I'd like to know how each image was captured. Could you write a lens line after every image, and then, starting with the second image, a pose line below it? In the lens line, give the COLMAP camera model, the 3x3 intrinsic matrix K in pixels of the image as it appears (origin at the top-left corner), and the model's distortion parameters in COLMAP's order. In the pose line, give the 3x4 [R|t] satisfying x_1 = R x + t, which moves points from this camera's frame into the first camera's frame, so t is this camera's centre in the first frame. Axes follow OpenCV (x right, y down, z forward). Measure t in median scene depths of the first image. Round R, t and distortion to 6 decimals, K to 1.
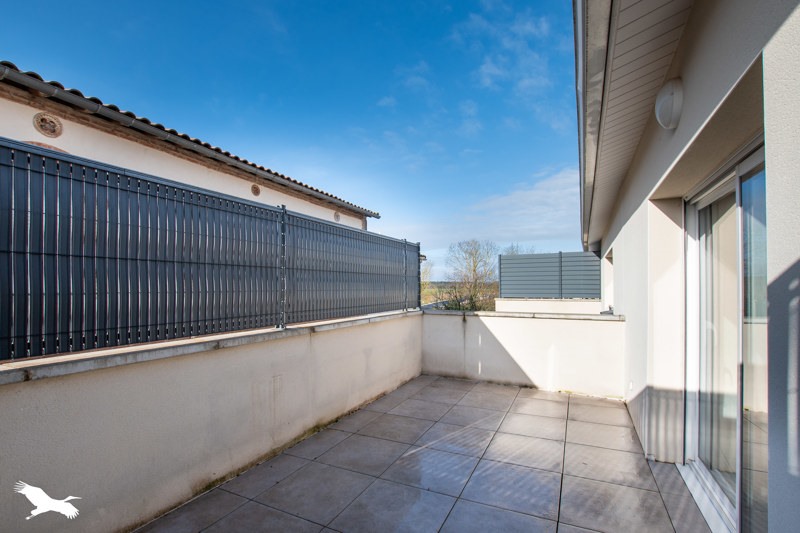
lens RADIAL K [[361.7, 0, 401.8], [0, 361.7, 287.0], [0, 0, 1]] dist [-0.000691, -0.000017]
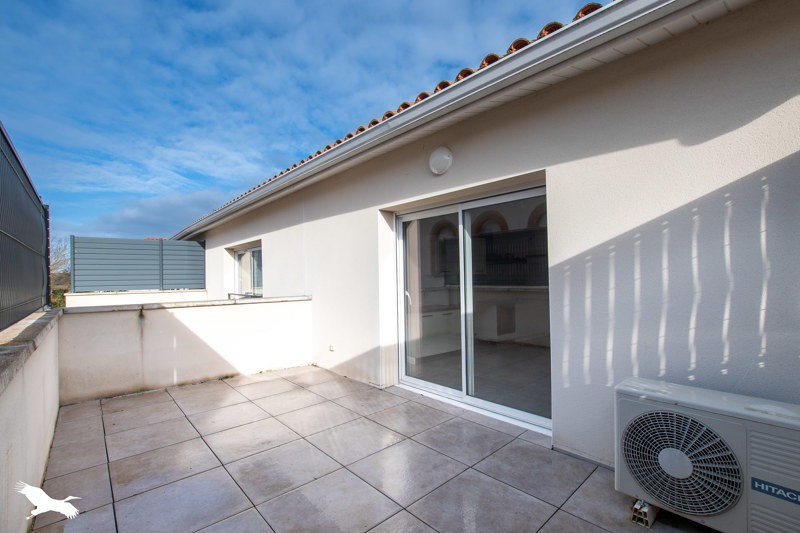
lens RADIAL K [[359.6, 0, 400.6], [0, 359.6, 270.8], [0, 0, 1]] dist [-0.029701, 0.000154]
pose [[0.370913, 0.013377, 0.928571, -0.359427], [0.012462, 0.999735, -0.019380, 0.019108], [-0.928584, 0.018760, 0.370648, 0.221761]]
